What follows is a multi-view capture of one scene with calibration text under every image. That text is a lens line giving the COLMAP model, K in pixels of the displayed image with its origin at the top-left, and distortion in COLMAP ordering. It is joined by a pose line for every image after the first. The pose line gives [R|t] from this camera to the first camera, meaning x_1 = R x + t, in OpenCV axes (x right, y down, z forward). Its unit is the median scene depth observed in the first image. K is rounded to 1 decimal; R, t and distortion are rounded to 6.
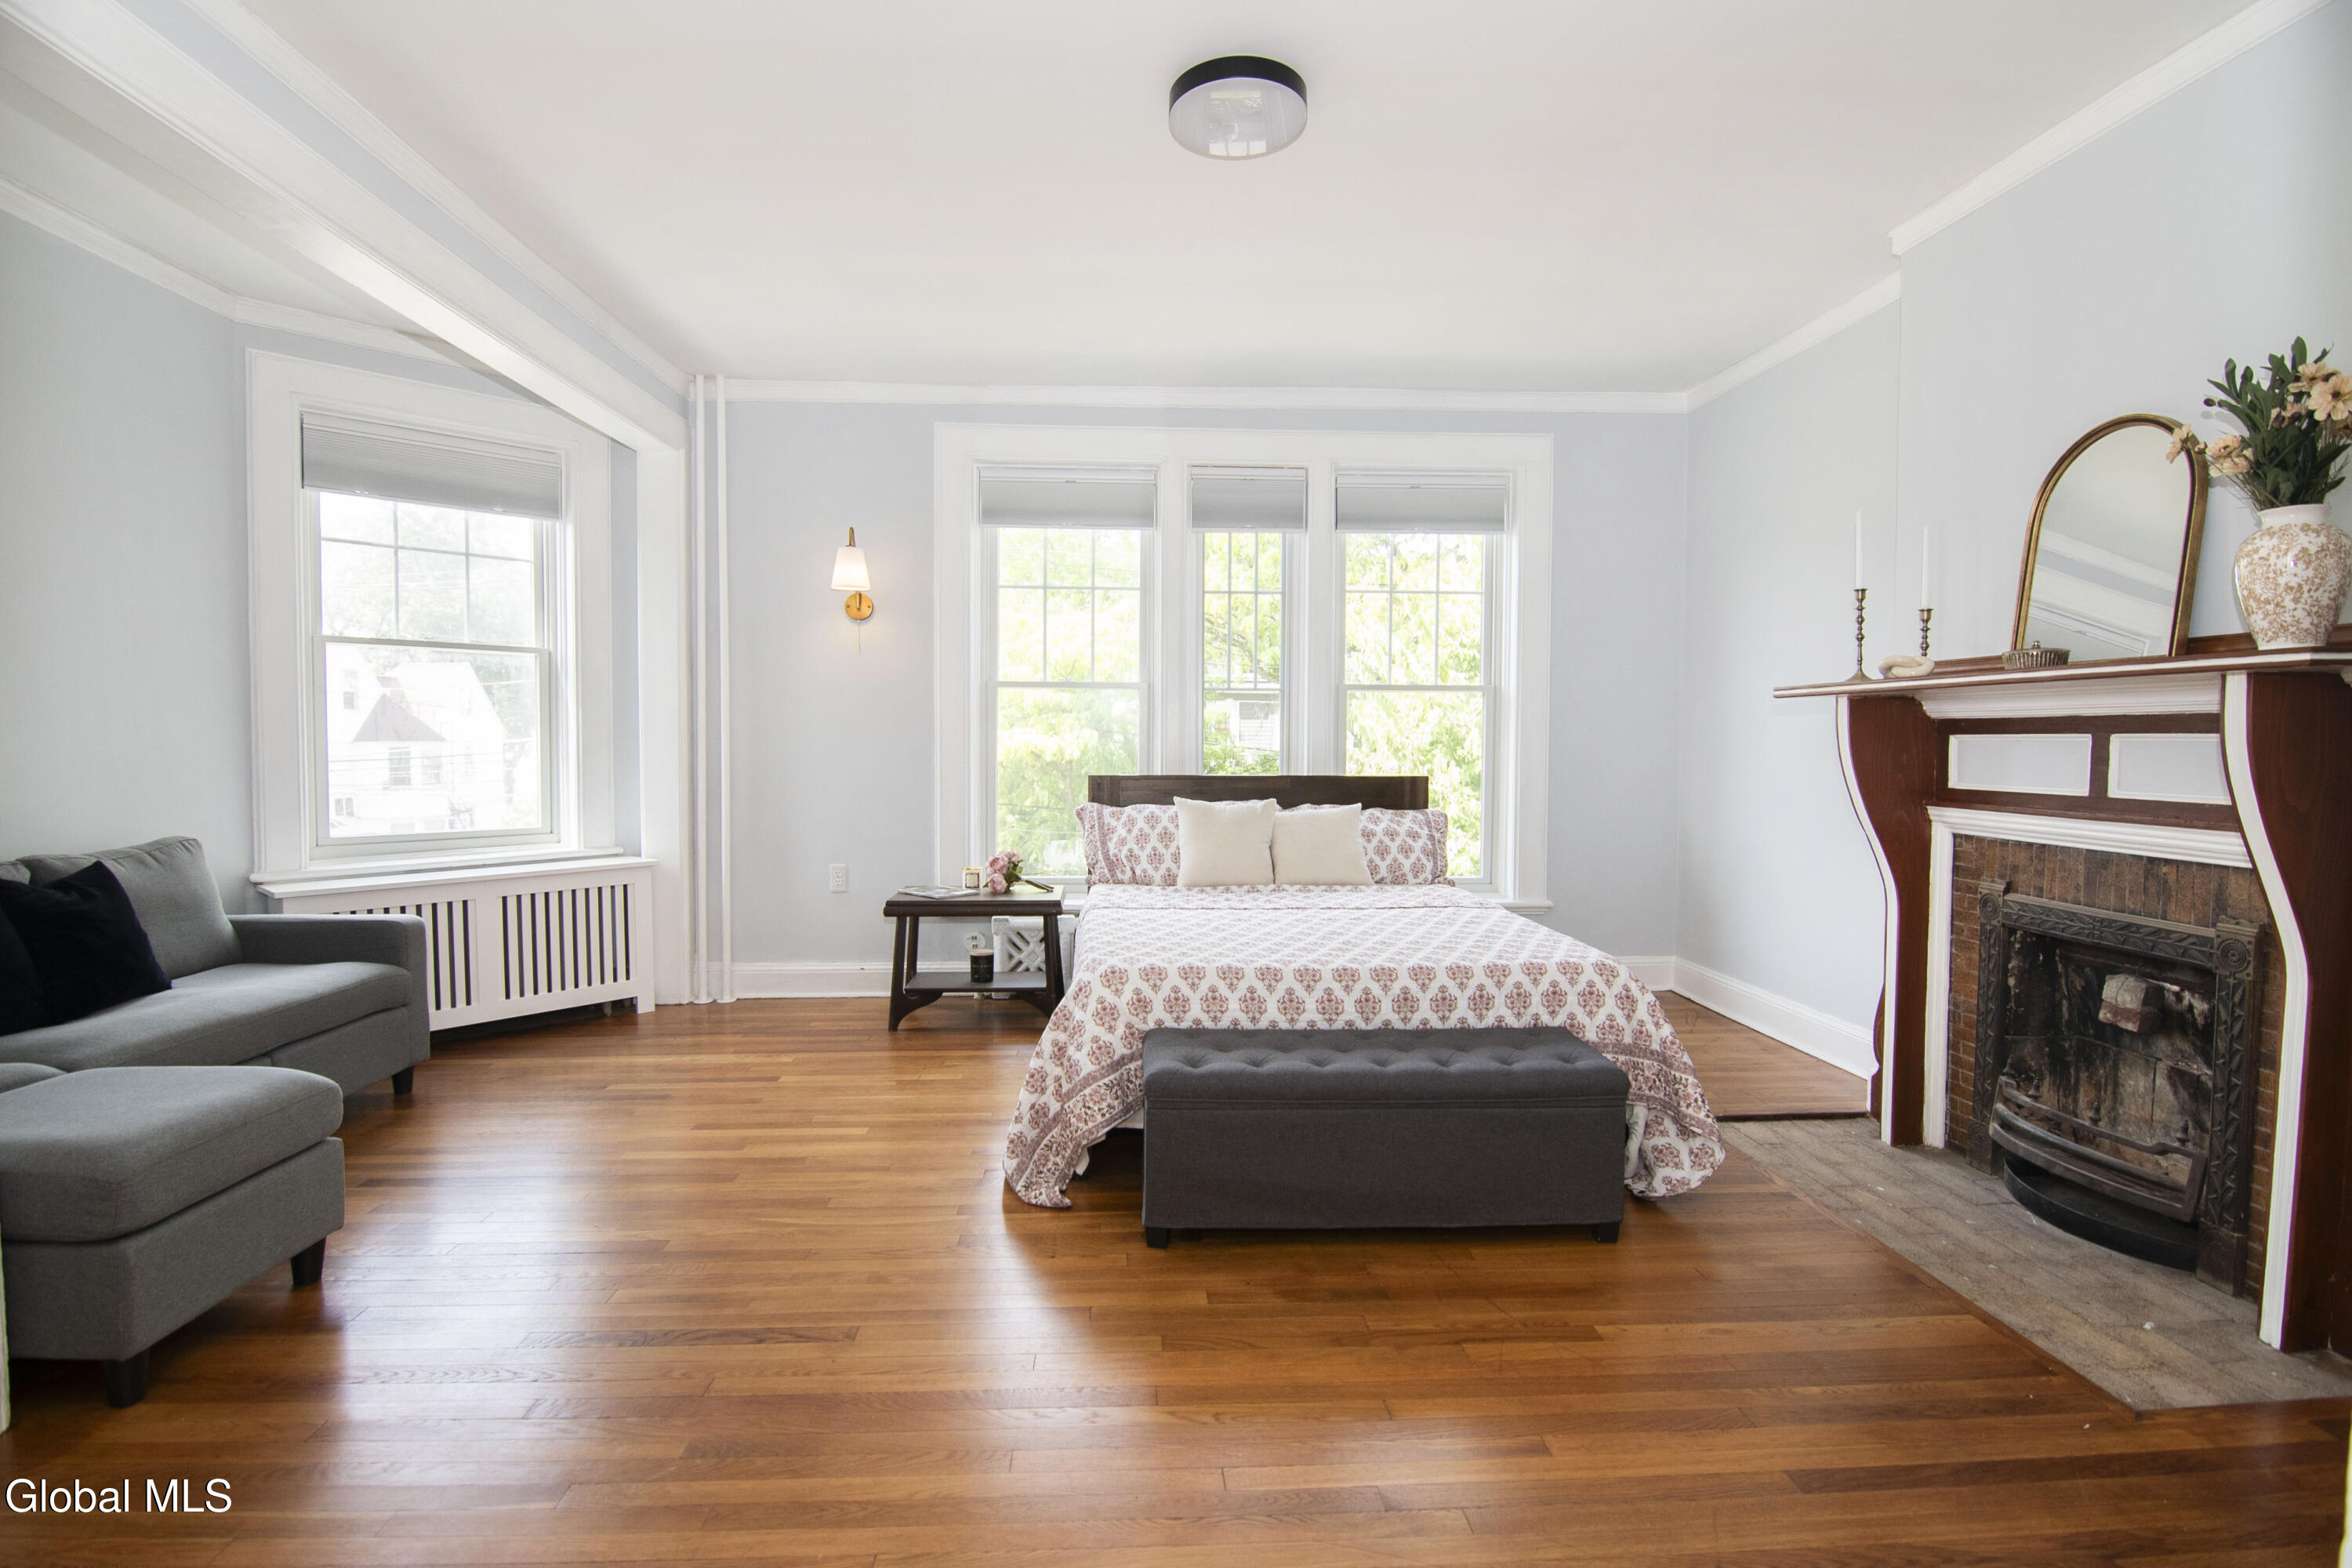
lens RADIAL K [[1136.5, 0, 1169.2], [0, 1136.5, 782.3], [0, 0, 1]] dist [-0.007937, -0.006623]
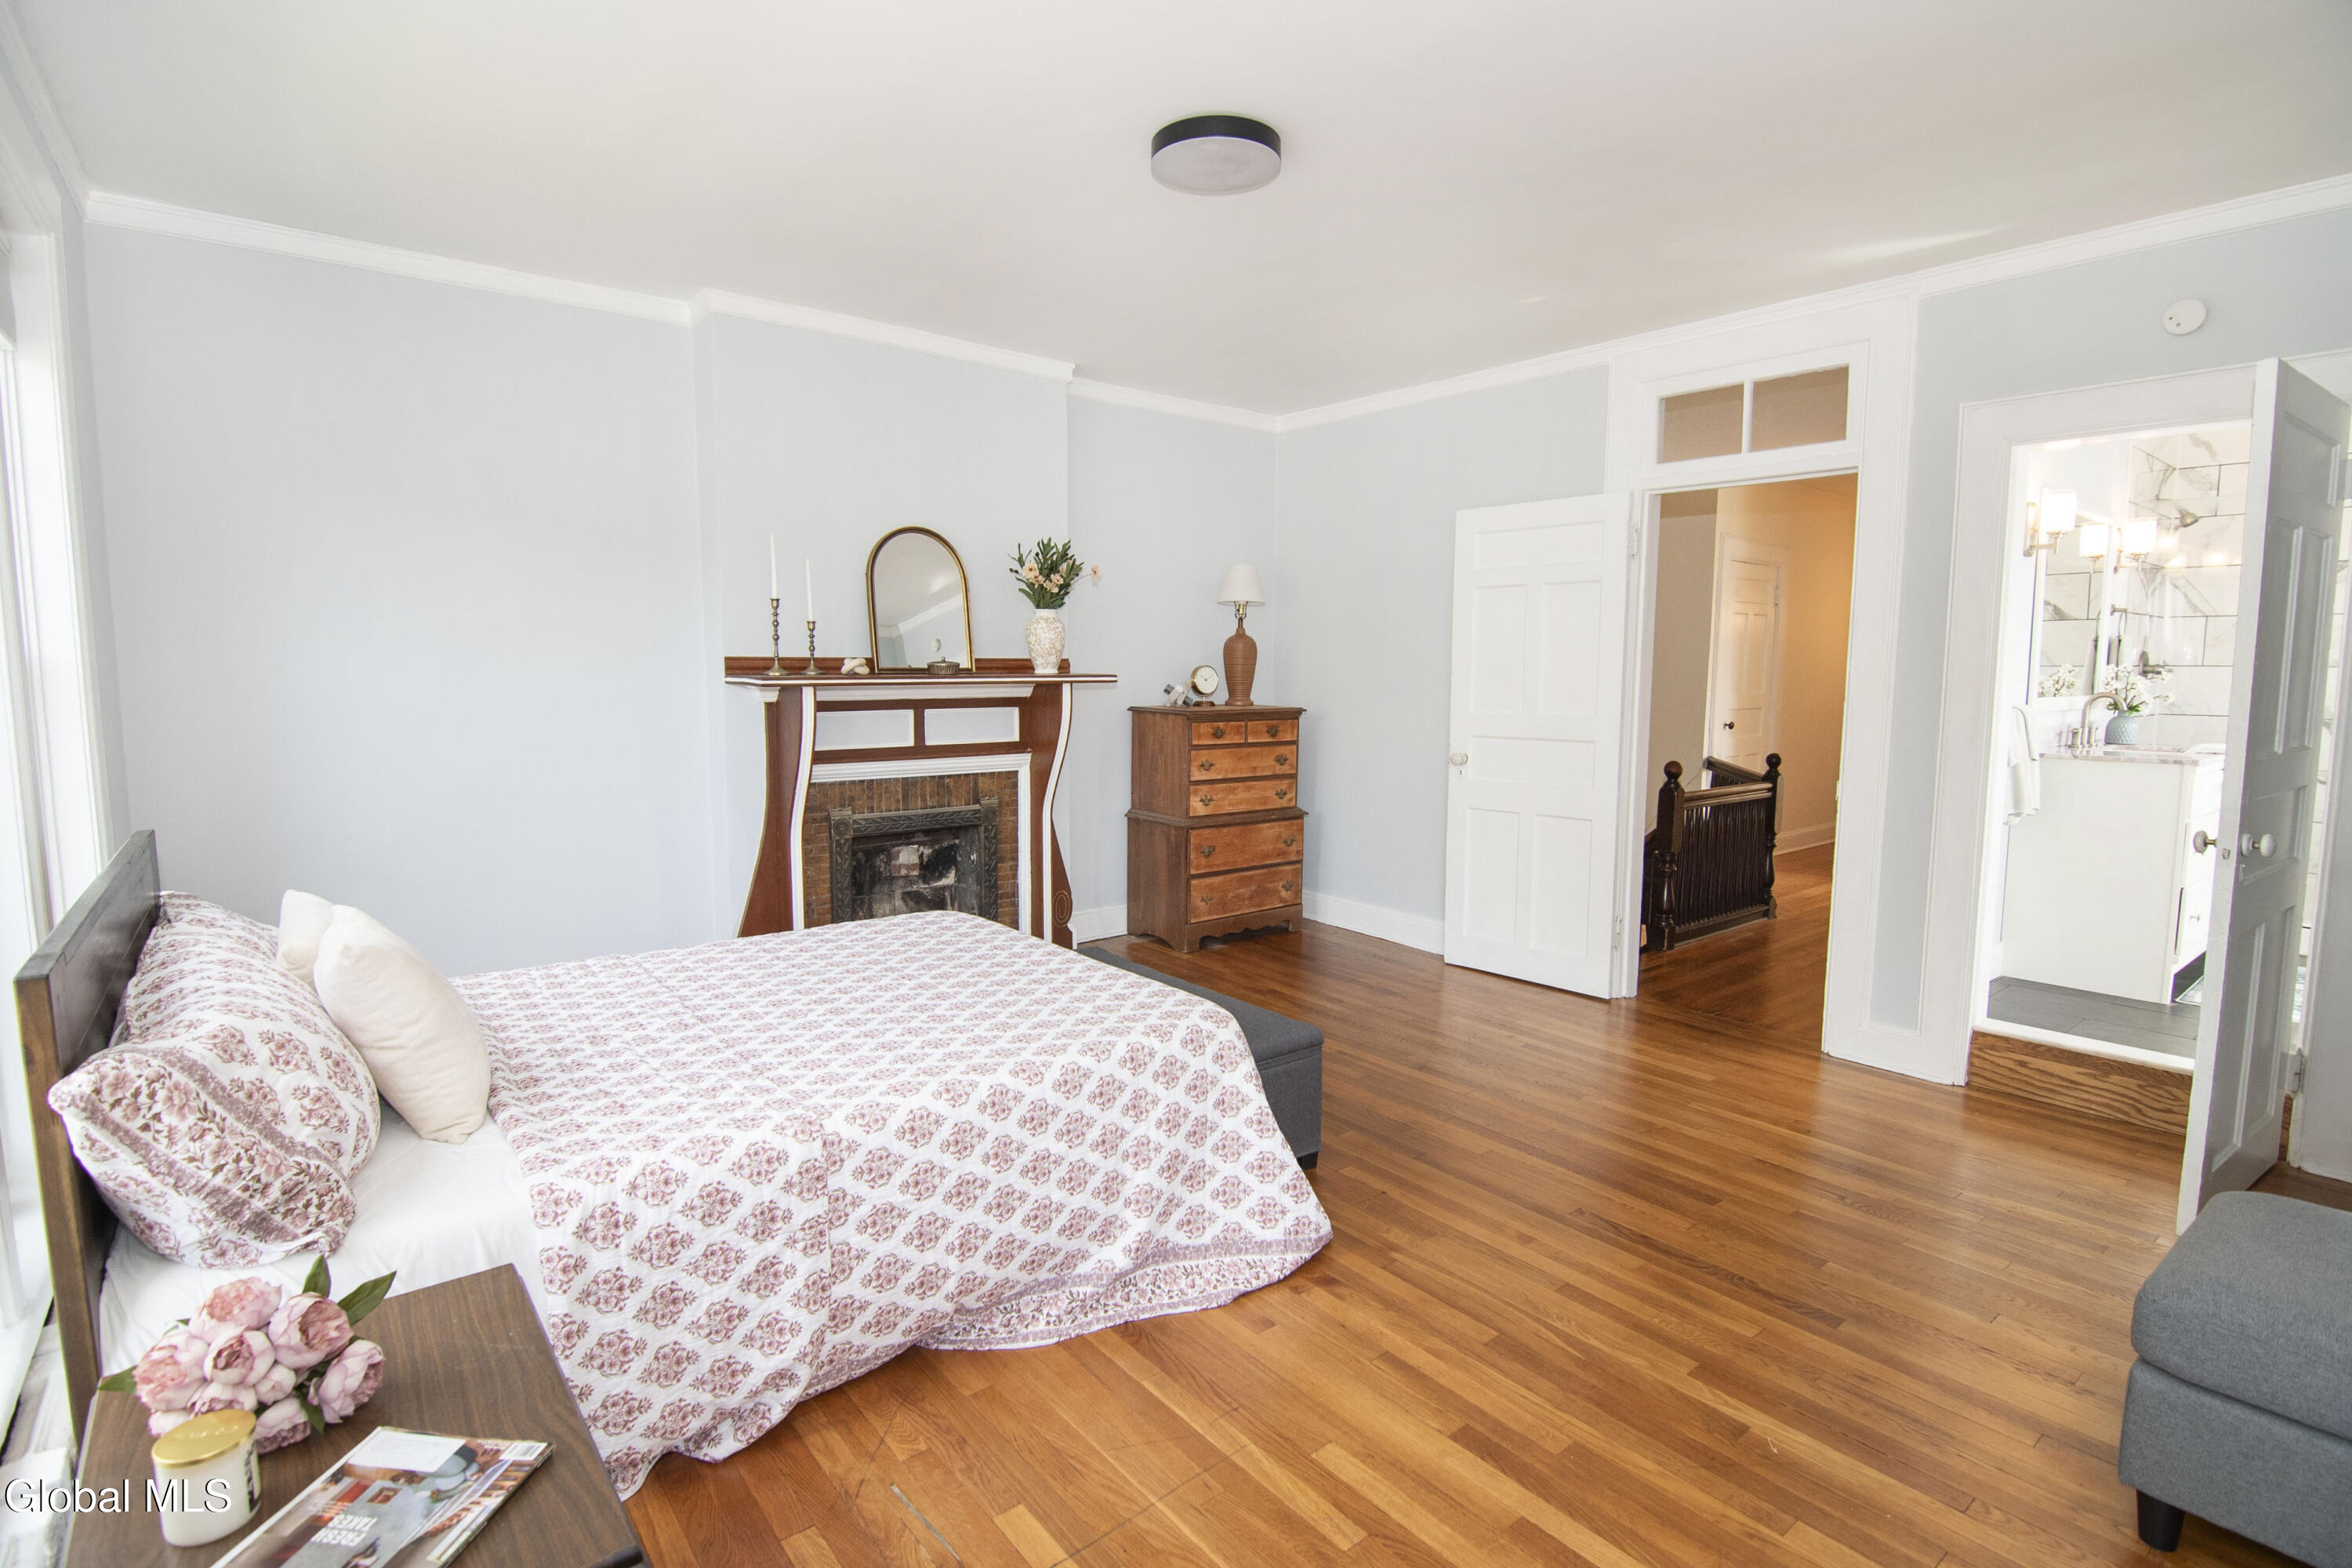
lens RADIAL K [[1136.5, 0, 1172.1], [0, 1136.5, 782.8], [0, 0, 1]] dist [-0.007937, -0.006623]
pose [[-0.576225, -0.096191, 0.811611, -0.816375], [0.023371, 0.990704, 0.134010, -0.153568], [-0.816957, 0.096188, -0.568620, 1.657573]]
